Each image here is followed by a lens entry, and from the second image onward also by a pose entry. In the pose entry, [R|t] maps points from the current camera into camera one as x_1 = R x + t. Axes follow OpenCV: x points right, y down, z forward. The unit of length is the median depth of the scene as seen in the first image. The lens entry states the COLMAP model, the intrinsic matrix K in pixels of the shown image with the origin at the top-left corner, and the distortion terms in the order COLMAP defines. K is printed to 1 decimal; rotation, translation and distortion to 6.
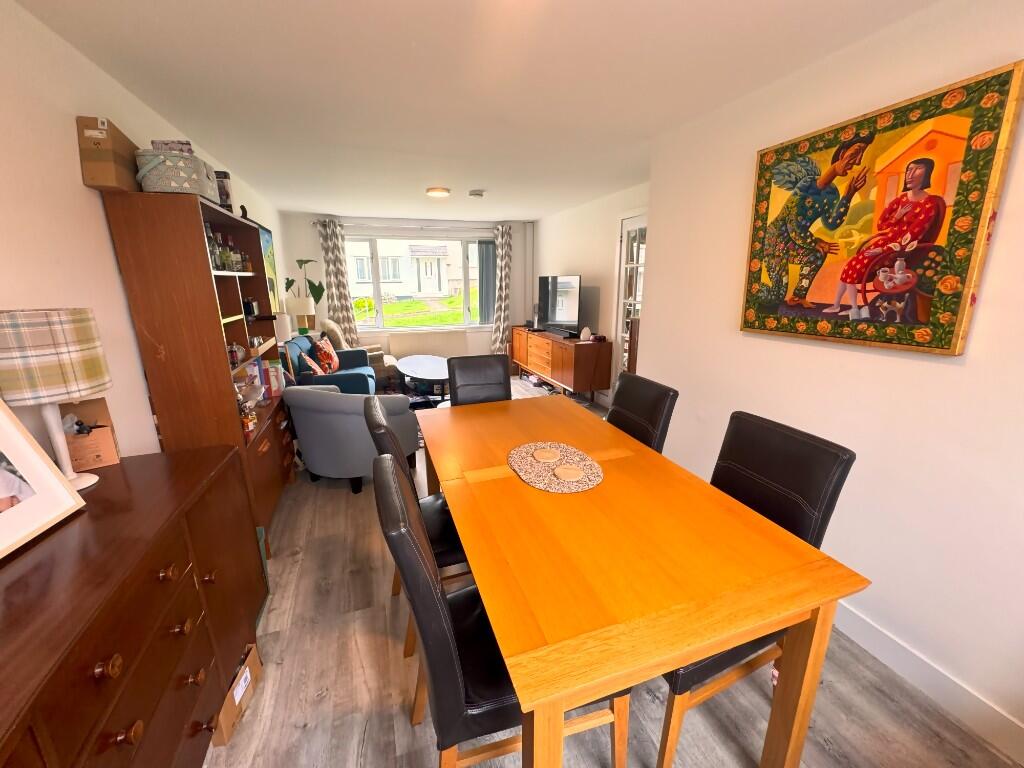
lens RADIAL K [[406.5, 0, 511.2], [0, 406.5, 381.9], [0, 0, 1]] dist [-0.001011, -0.000200]
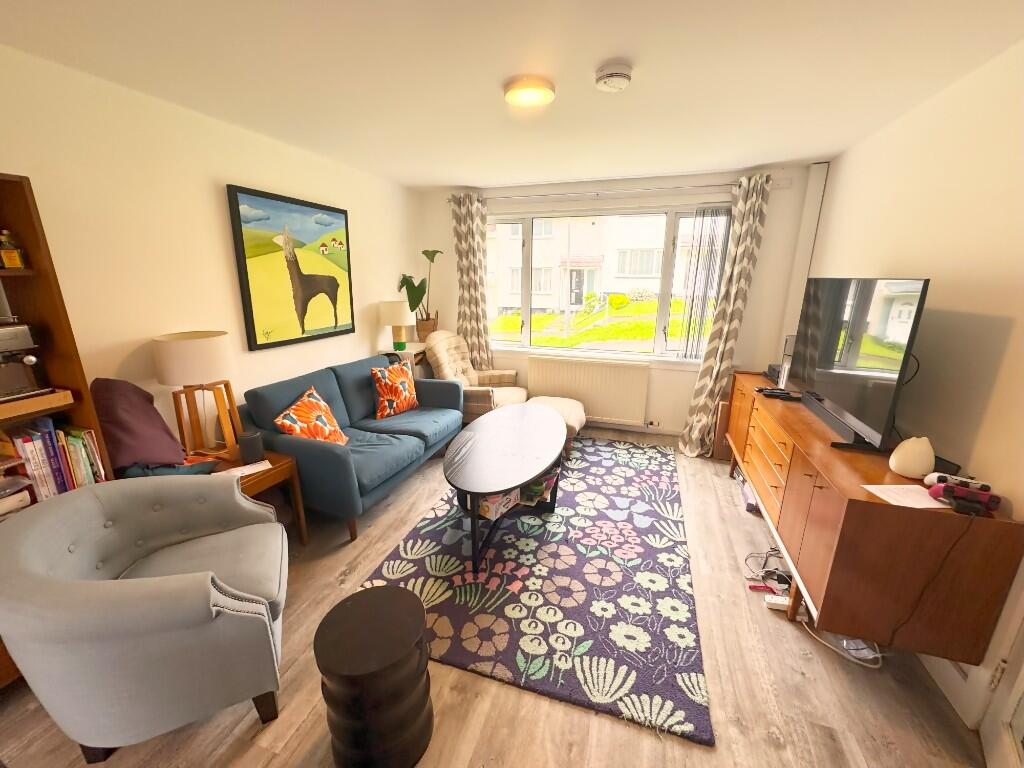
lens RADIAL K [[406.5, 0, 510.8], [0, 406.5, 384.0], [0, 0, 1]] dist [-0.001011, -0.000200]
pose [[0.792520, 0.170320, -0.585579, 0.090733], [-0.159622, 0.984667, 0.070365, -0.123946], [0.588585, 0.037705, 0.807556, 0.452444]]
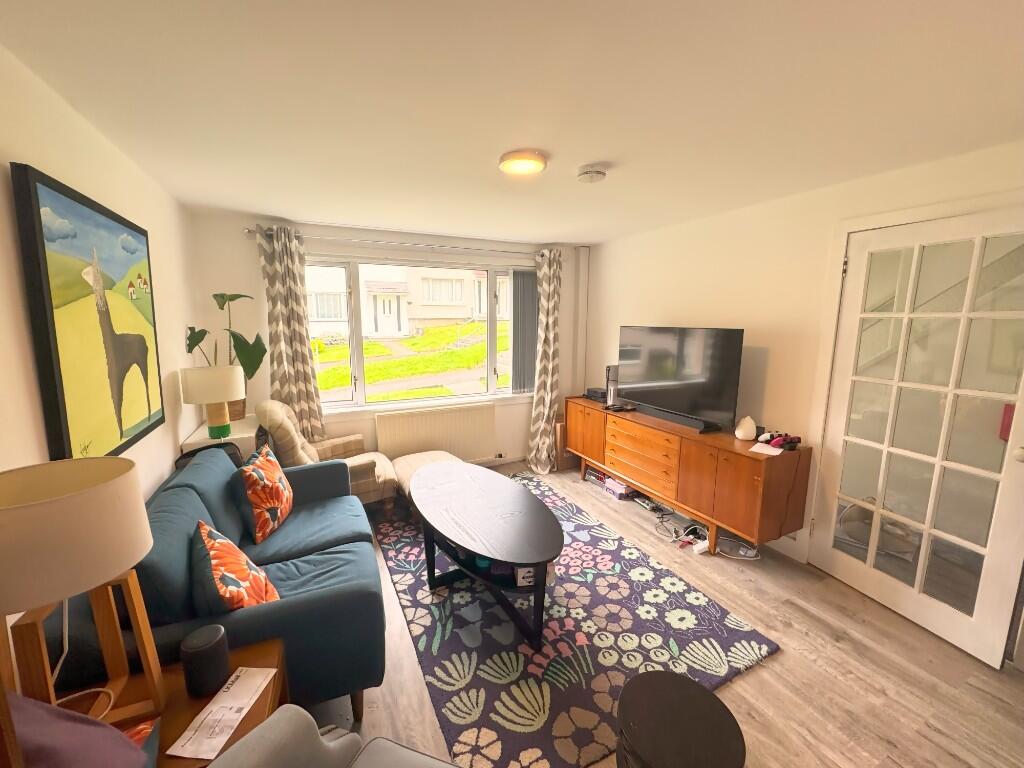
lens RADIAL K [[406.5, 0, 512.3], [0, 406.5, 383.8], [0, 0, 1]] dist [-0.001011, -0.000200]
pose [[0.992278, -0.009649, 0.123658, -0.182987], [0.020174, 0.996249, -0.084143, -0.116987], [-0.122383, 0.085988, 0.988751, 0.389848]]
